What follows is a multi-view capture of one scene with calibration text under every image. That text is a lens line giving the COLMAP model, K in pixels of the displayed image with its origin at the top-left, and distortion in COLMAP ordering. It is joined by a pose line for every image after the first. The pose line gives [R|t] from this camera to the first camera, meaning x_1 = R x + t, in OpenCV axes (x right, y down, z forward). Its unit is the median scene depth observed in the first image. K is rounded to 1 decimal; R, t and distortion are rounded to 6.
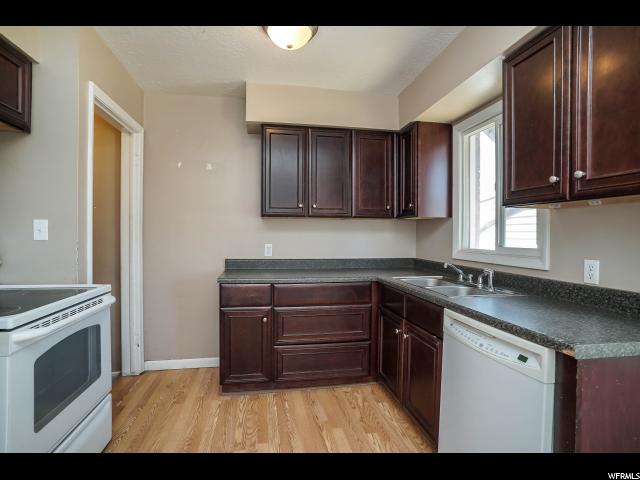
lens RADIAL K [[332.2, 0, 321.1], [0, 332.2, 240.2], [0, 0, 1]] dist [-0.072003, 0.034741]
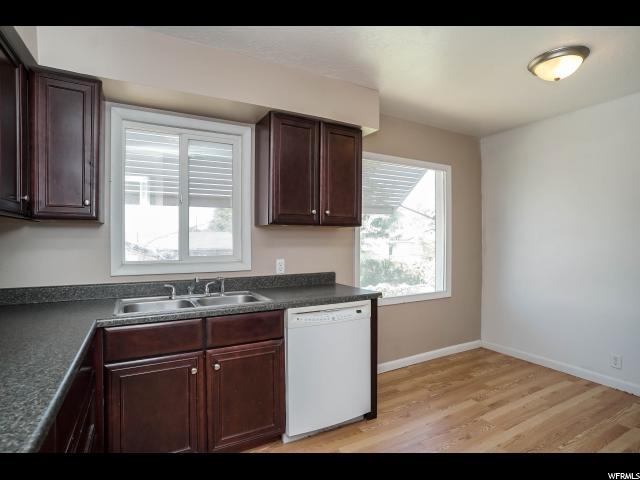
lens RADIAL K [[332.2, 0, 321.1], [0, 332.2, 240.2], [0, 0, 1]] dist [-0.072003, 0.034741]
pose [[-0.314380, -0.012391, 0.949216, -0.530657], [0.012784, 0.999769, 0.017285, -0.039489], [-0.949211, 0.017569, -0.314149, 0.848383]]
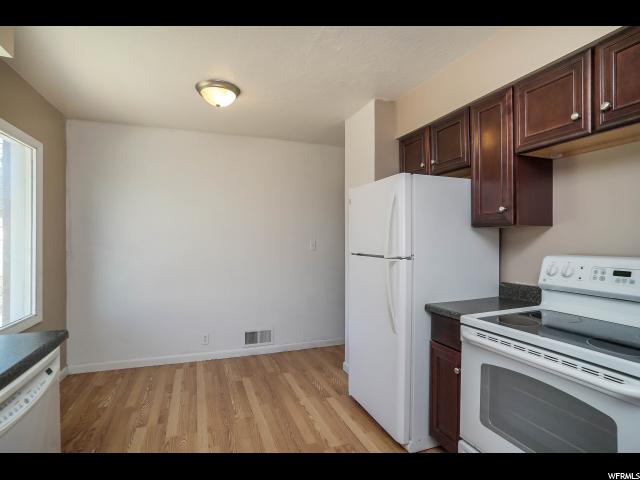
lens RADIAL K [[332.2, 0, 321.1], [0, 332.2, 240.2], [0, 0, 1]] dist [-0.072003, 0.034741]
pose [[-0.984660, -0.011758, -0.174089, -0.043097], [-0.014469, 0.999793, 0.014313, -0.049121], [0.173884, 0.016612, -0.984626, 1.037751]]
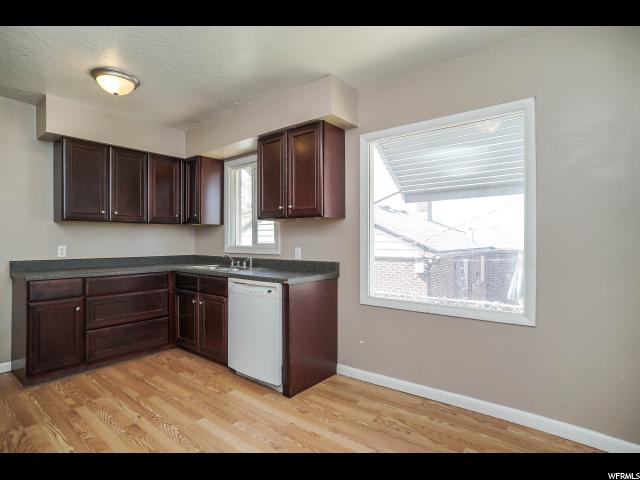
lens RADIAL K [[332.2, 0, 321.1], [0, 332.2, 240.2], [0, 0, 1]] dist [-0.072003, 0.034741]
pose [[0.751711, -0.008265, 0.659441, -0.270228], [0.018846, 0.999782, -0.008952, 0.023767], [-0.659224, 0.019157, 0.751703, -0.424216]]
